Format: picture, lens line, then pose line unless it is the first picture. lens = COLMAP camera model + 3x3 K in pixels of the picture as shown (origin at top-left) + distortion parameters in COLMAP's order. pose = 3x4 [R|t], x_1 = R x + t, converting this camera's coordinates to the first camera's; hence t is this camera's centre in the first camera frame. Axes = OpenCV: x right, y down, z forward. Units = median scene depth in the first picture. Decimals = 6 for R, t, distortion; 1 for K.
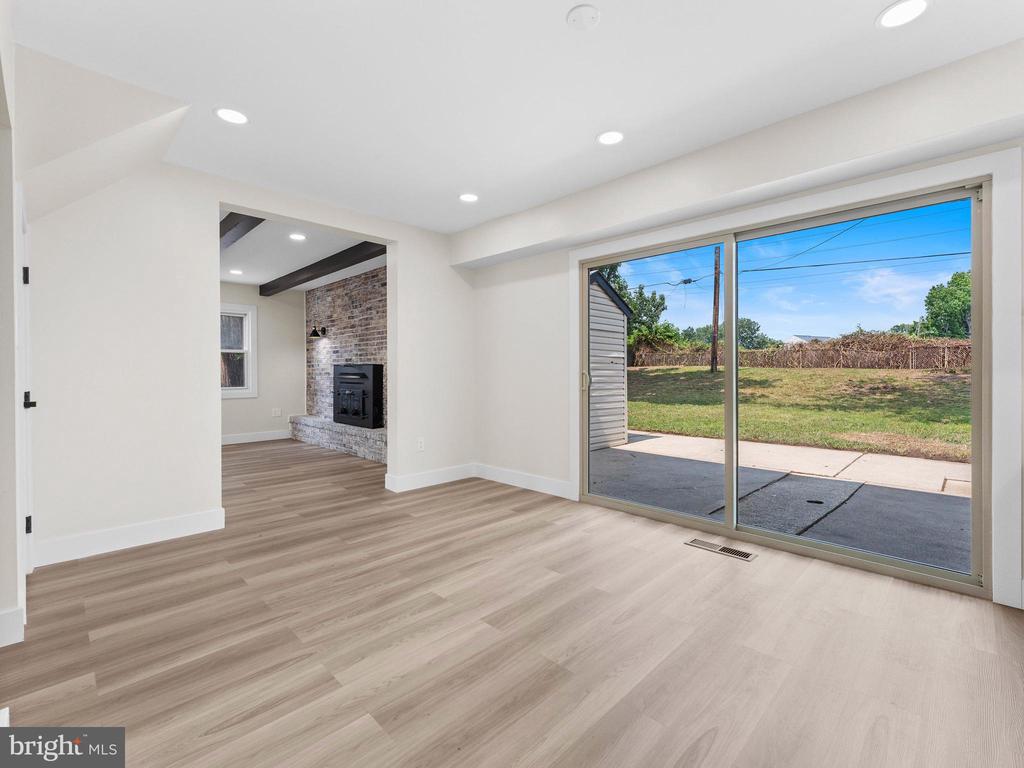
lens RADIAL K [[458.5, 0, 508.2], [0, 458.5, 376.1], [0, 0, 1]] dist [0.003264, -0.001502]
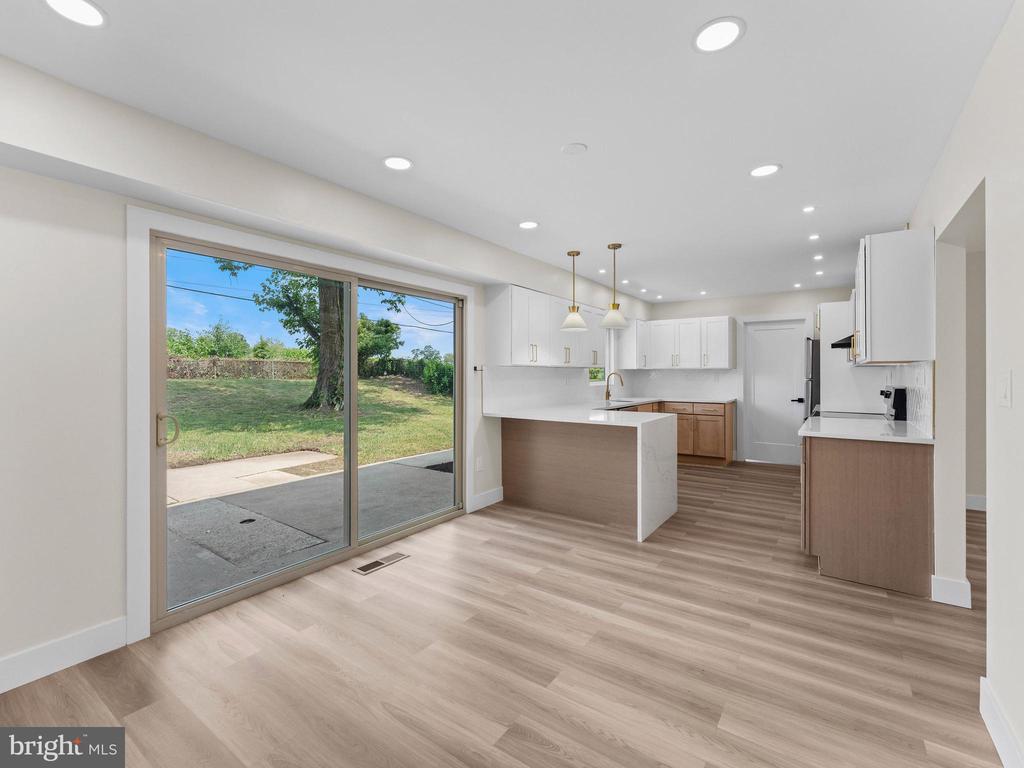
lens RADIAL K [[458.5, 0, 509.4], [0, 458.5, 377.9], [0, 0, 1]] dist [0.003264, -0.001502]
pose [[-0.176807, -0.003164, 0.984240, -0.744305], [0.011046, 0.999925, 0.005199, -0.082292], [-0.984184, 0.011791, -0.176759, 0.947662]]
